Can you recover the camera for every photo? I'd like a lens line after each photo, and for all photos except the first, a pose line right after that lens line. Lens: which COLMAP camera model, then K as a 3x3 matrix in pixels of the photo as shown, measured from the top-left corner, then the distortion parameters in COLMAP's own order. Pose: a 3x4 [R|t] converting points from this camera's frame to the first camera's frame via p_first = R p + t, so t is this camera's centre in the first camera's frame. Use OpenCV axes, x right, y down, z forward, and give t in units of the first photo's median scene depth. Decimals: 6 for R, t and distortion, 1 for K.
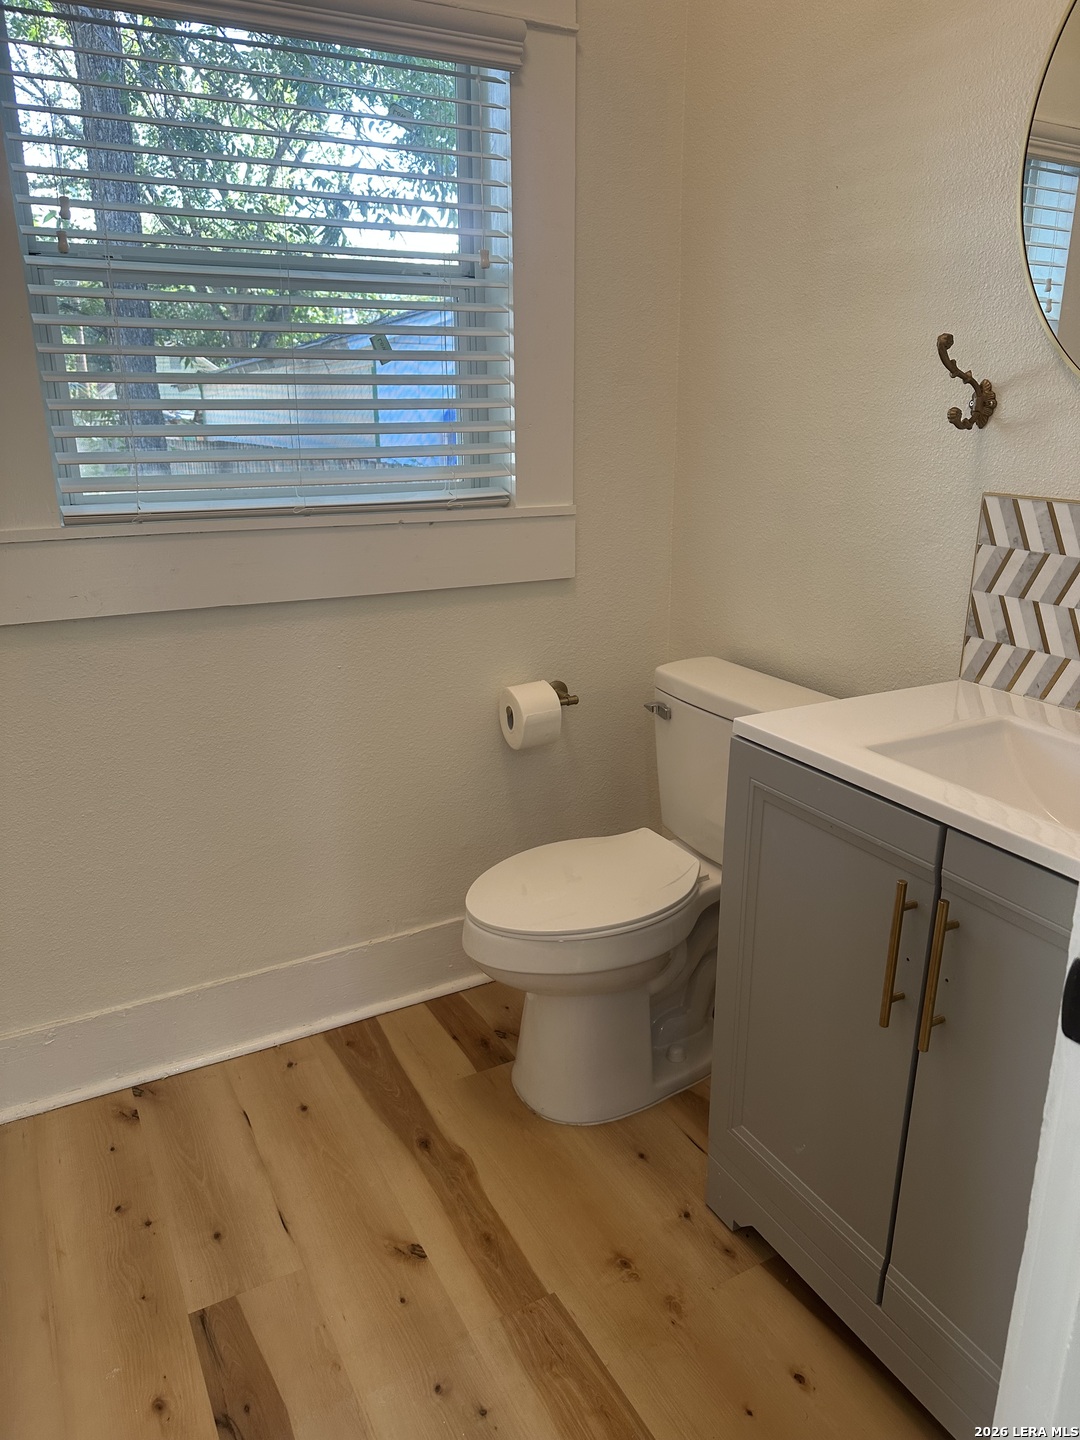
lens RADIAL K [[1003.1, 0, 534.6], [0, 1003.1, 725.5], [0, 0, 1]] dist [0.061870, -0.083083]
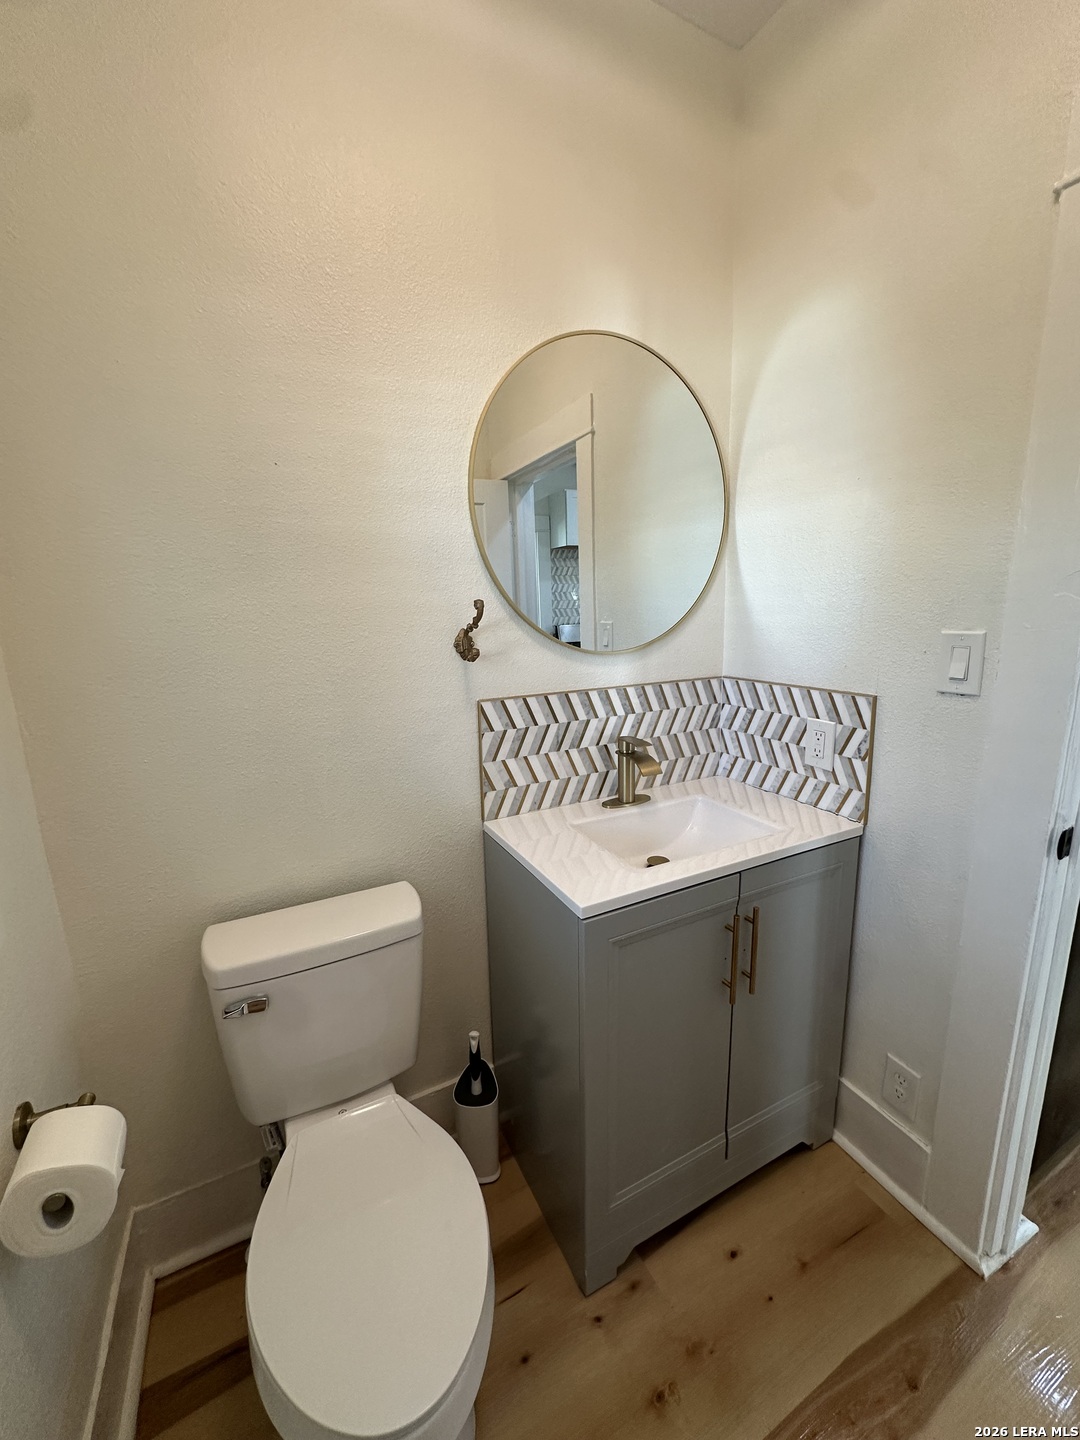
lens RADIAL K [[573.6, 0, 539.0], [0, 573.6, 722.9], [0, 0, 1]] dist [-0.006240, 0.001378]
pose [[0.019549, -0.198119, 0.979983, -0.394661], [0.329021, 0.926850, 0.180814, -0.325246], [-0.944120, 0.318900, 0.083304, 0.863829]]
